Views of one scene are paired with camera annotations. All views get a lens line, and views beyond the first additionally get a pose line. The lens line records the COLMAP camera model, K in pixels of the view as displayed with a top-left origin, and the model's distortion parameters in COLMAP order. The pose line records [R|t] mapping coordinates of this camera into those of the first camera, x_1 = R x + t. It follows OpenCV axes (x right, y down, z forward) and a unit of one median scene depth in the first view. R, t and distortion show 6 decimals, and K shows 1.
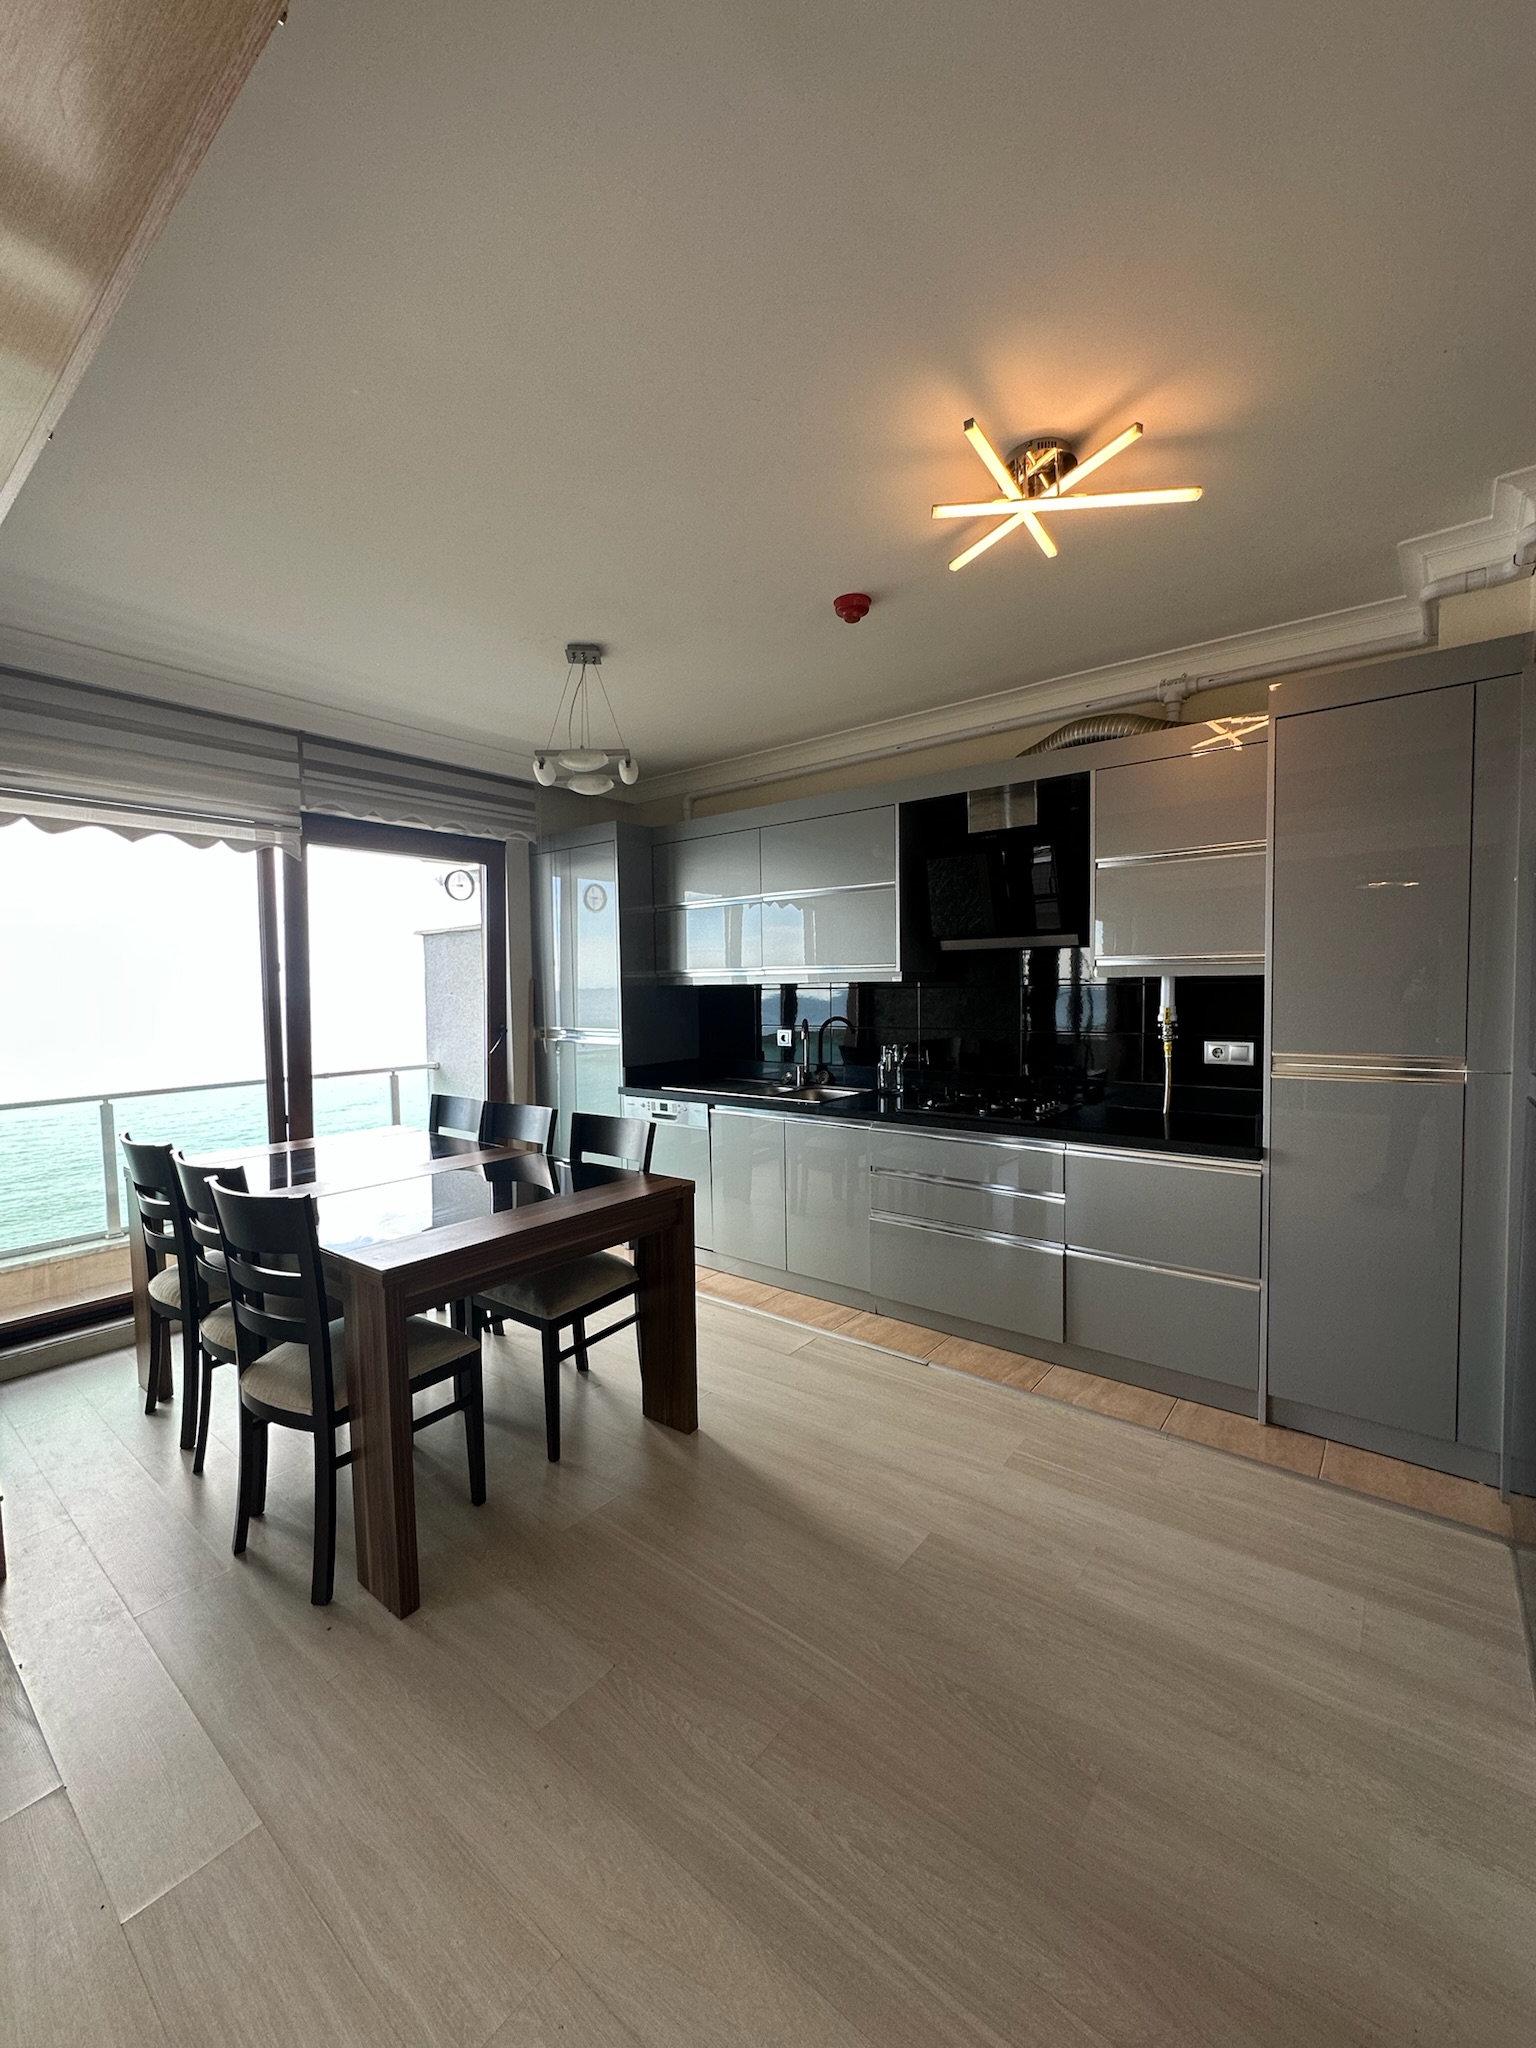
lens RADIAL K [[813.8, 0, 768.0], [0, 813.8, 1024.0], [0, 0, 1]] dist [-0.005165, 0.000906]
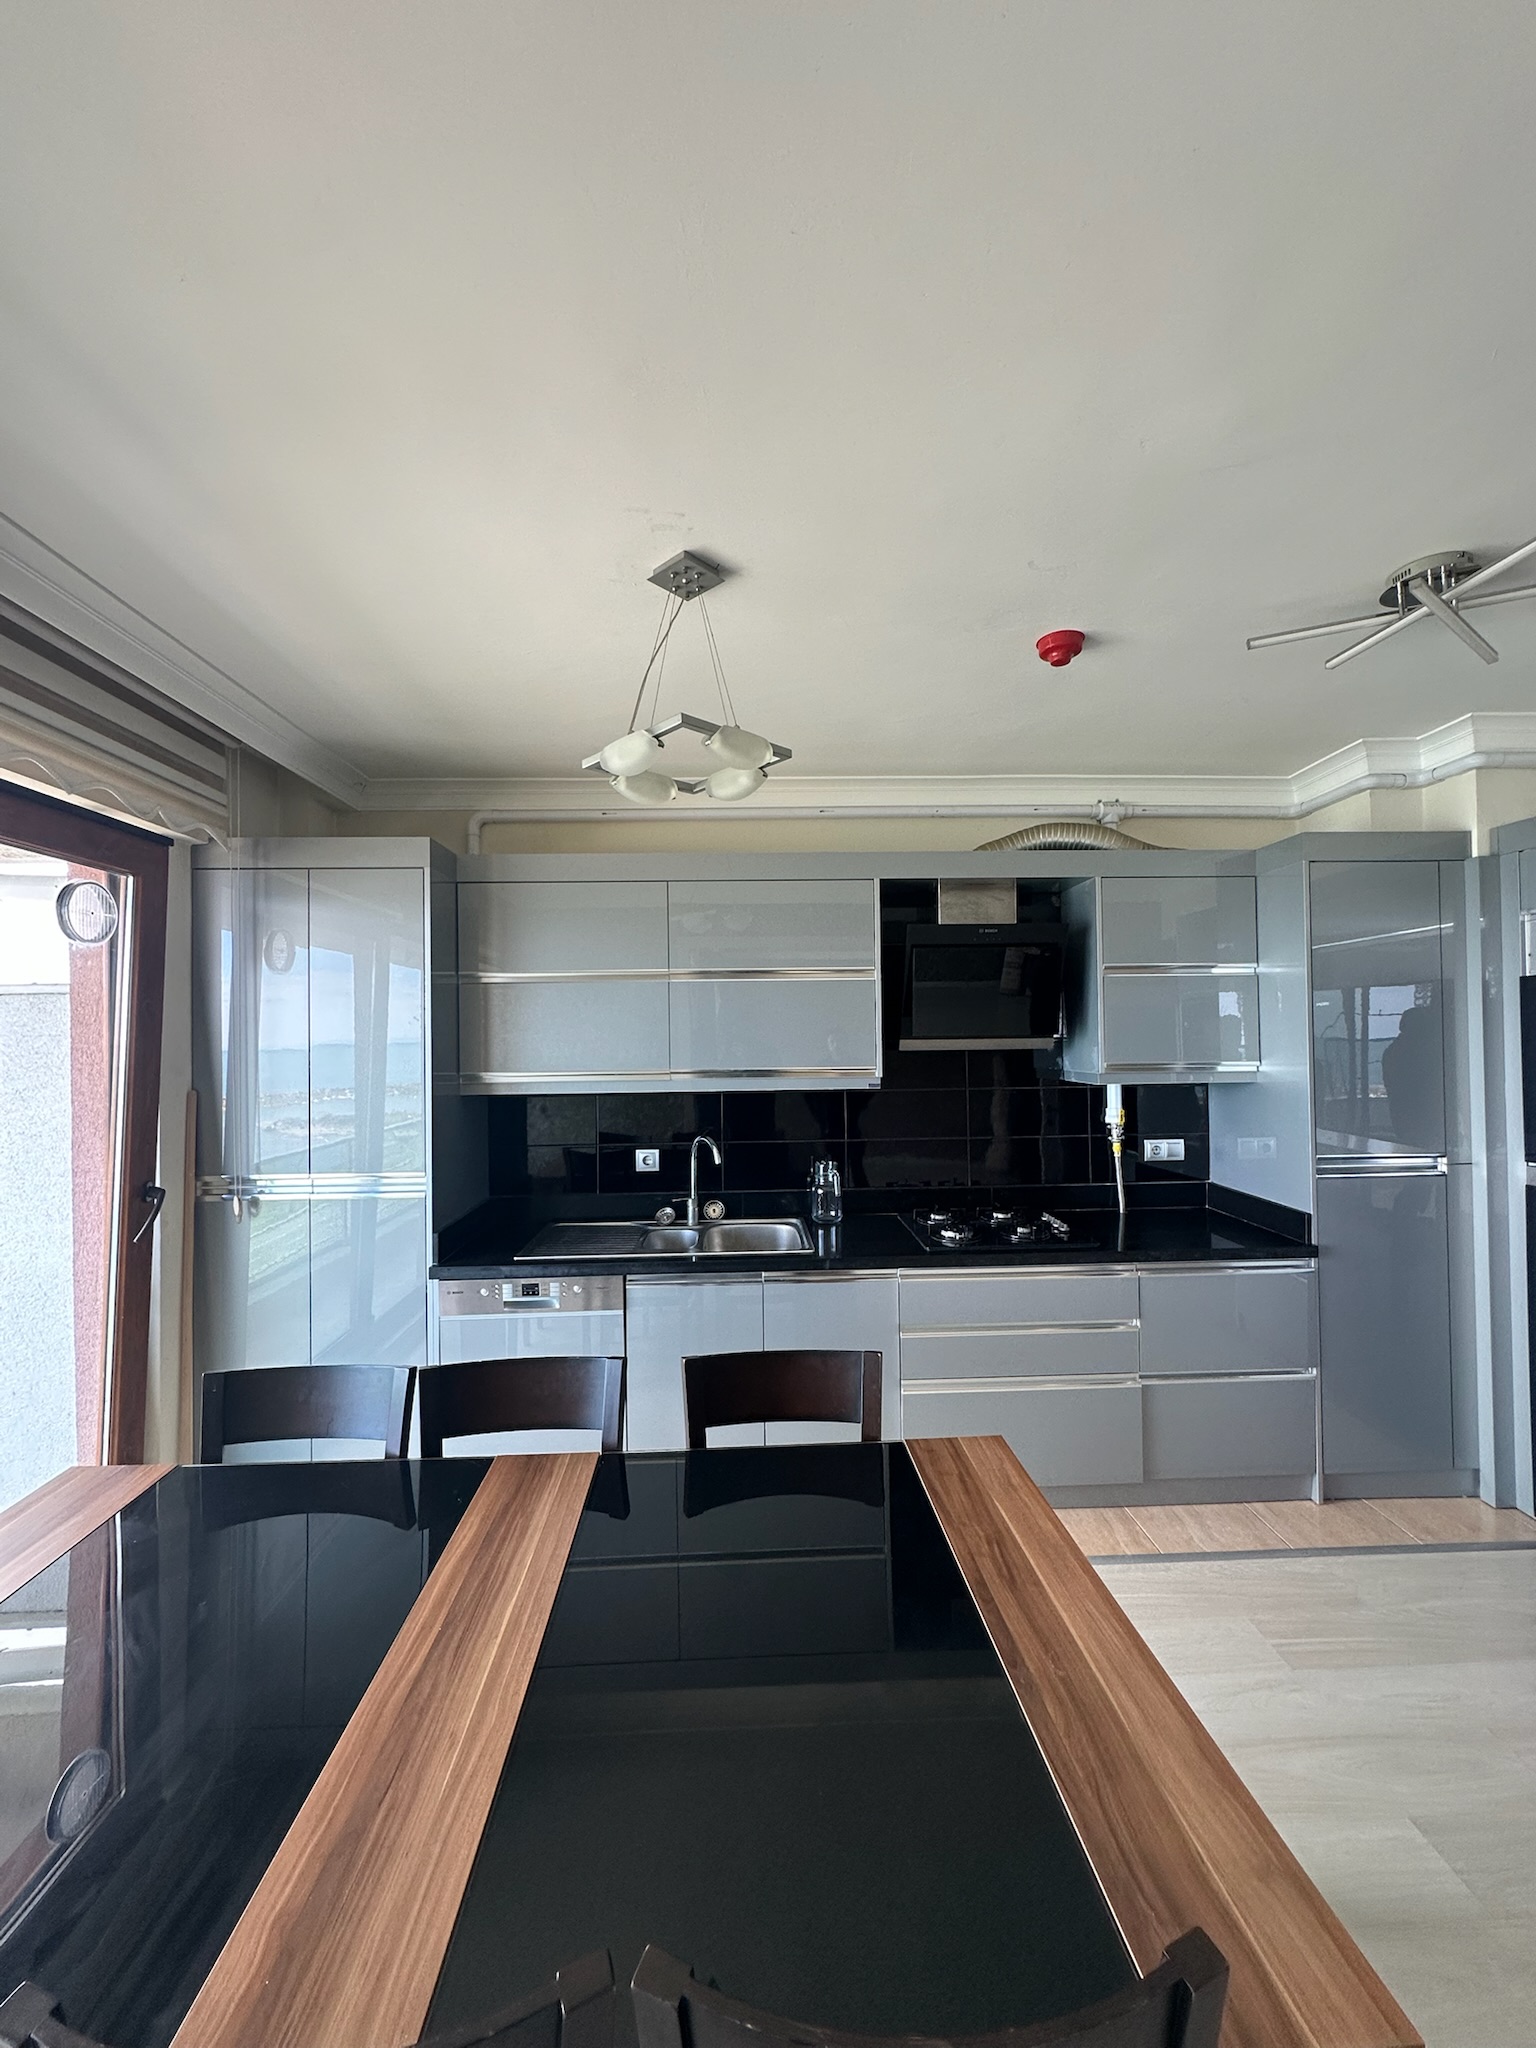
lens RADIAL K [[813.8, 0, 768.0], [0, 813.8, 1024.0], [0, 0, 1]] dist [-0.005165, 0.000906]
pose [[0.762486, 0.014842, 0.646834, -0.535832], [0.033247, 0.997517, -0.062081, -0.081303], [-0.646150, 0.068841, 0.760100, 0.501853]]
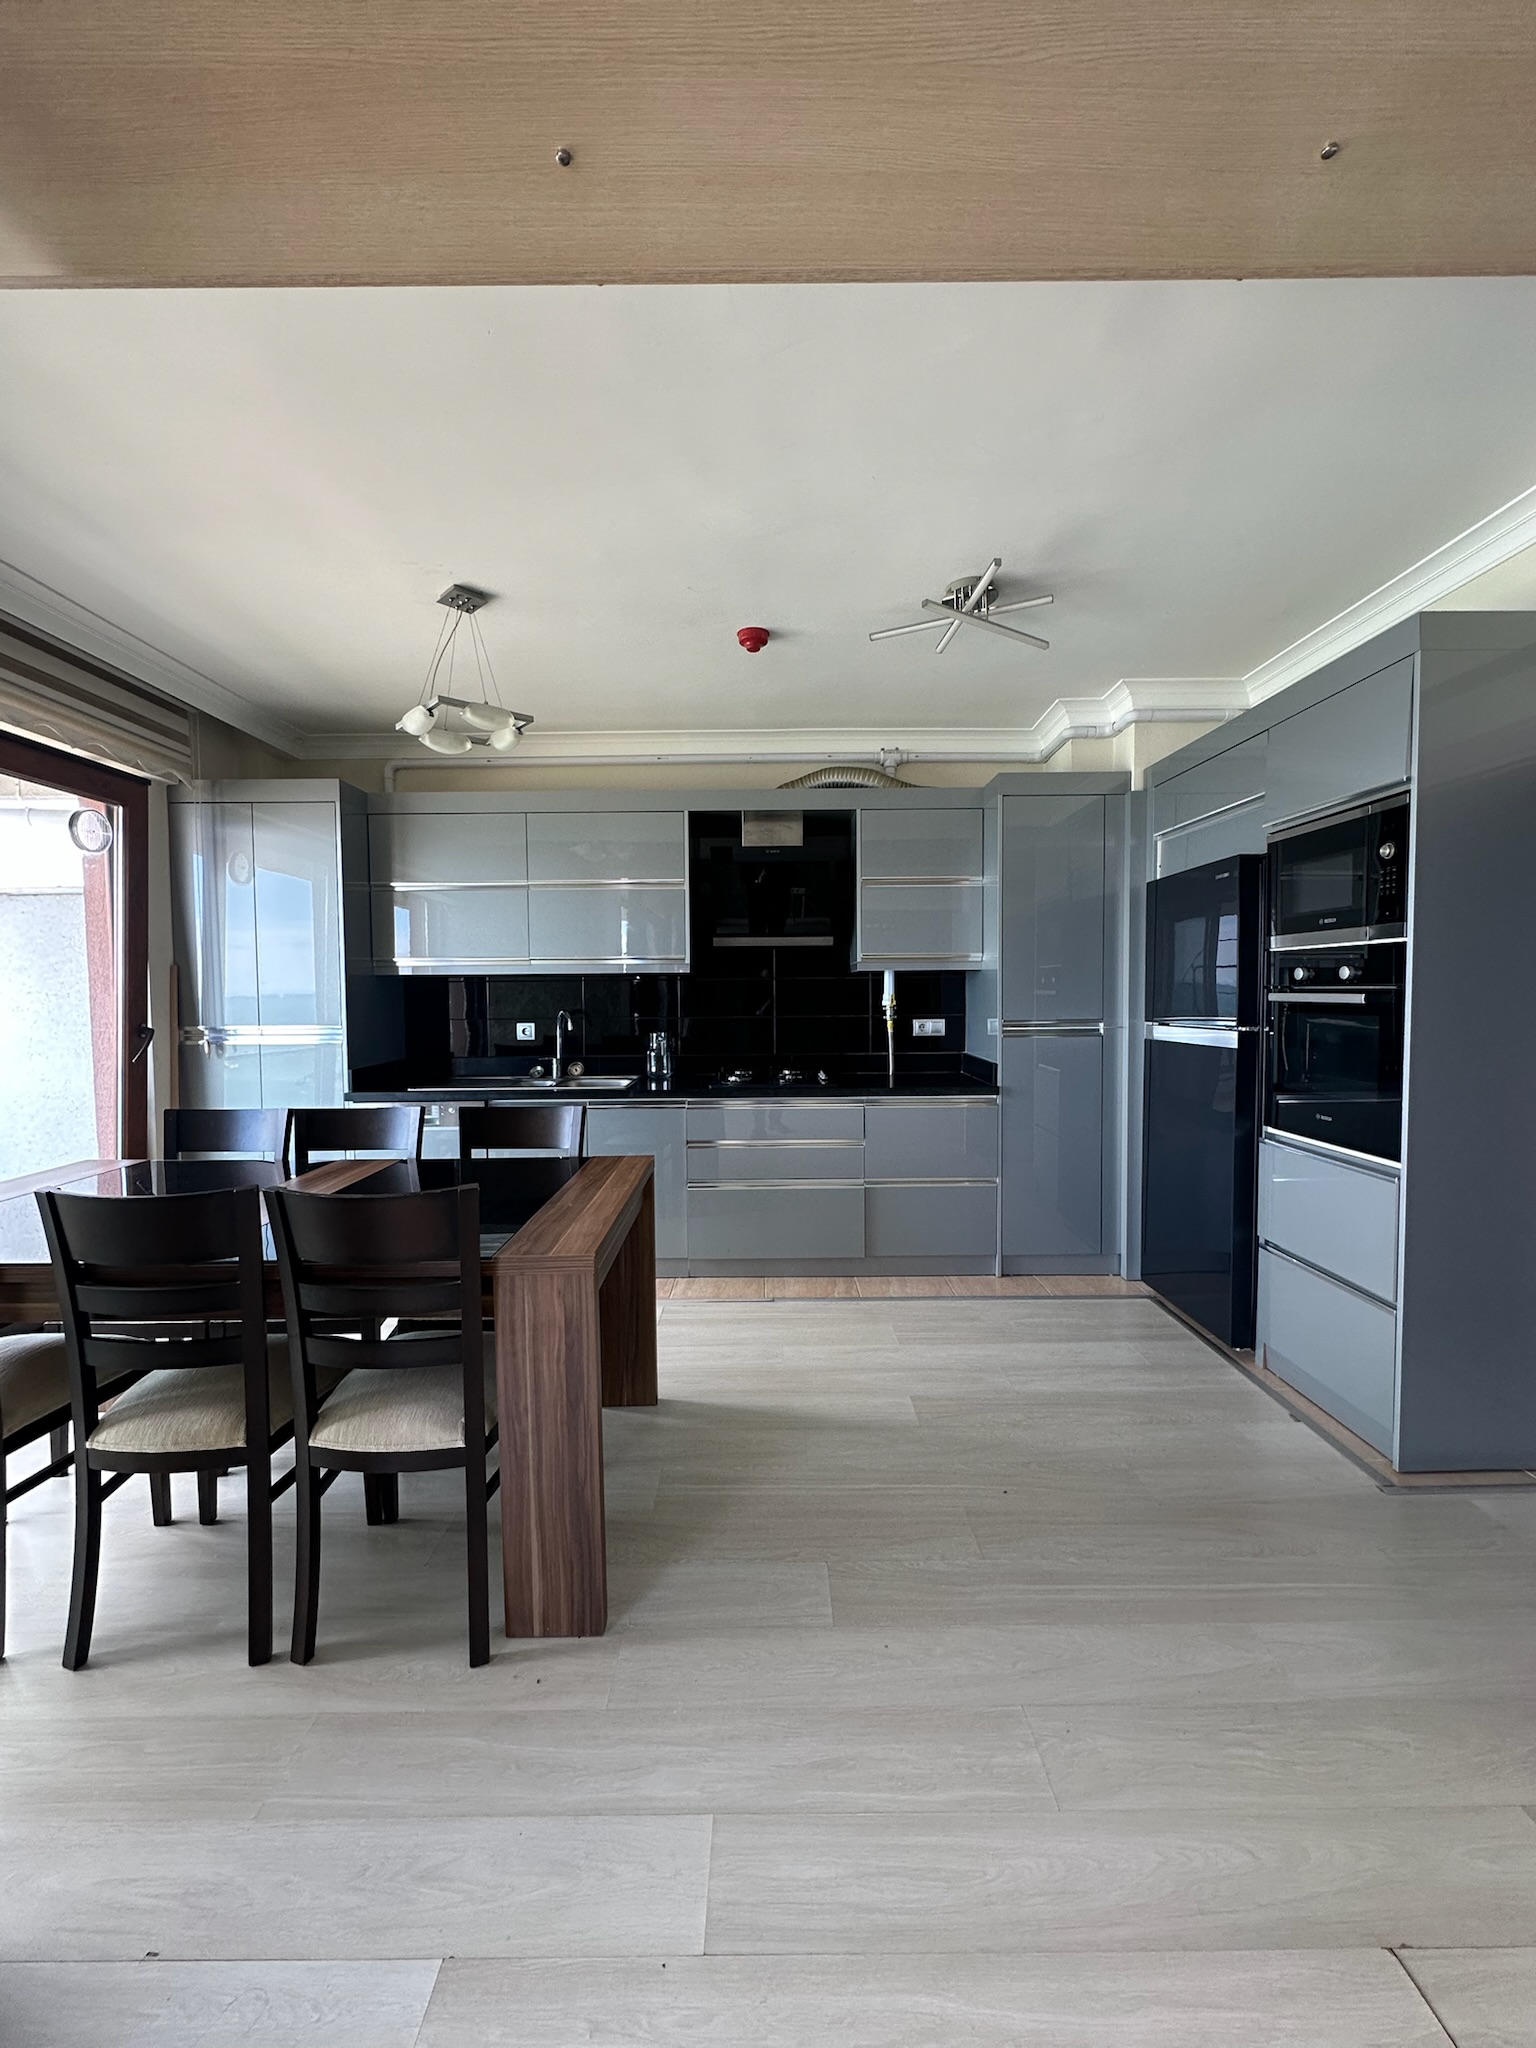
lens RADIAL K [[813.8, 0, 768.0], [0, 813.8, 1024.0], [0, 0, 1]] dist [-0.005165, 0.000906]
pose [[0.782651, -0.017335, 0.622220, -0.504618], [0.026436, 0.999636, -0.005402, 0.029964], [-0.621899, 0.020677, 0.782824, 0.086927]]
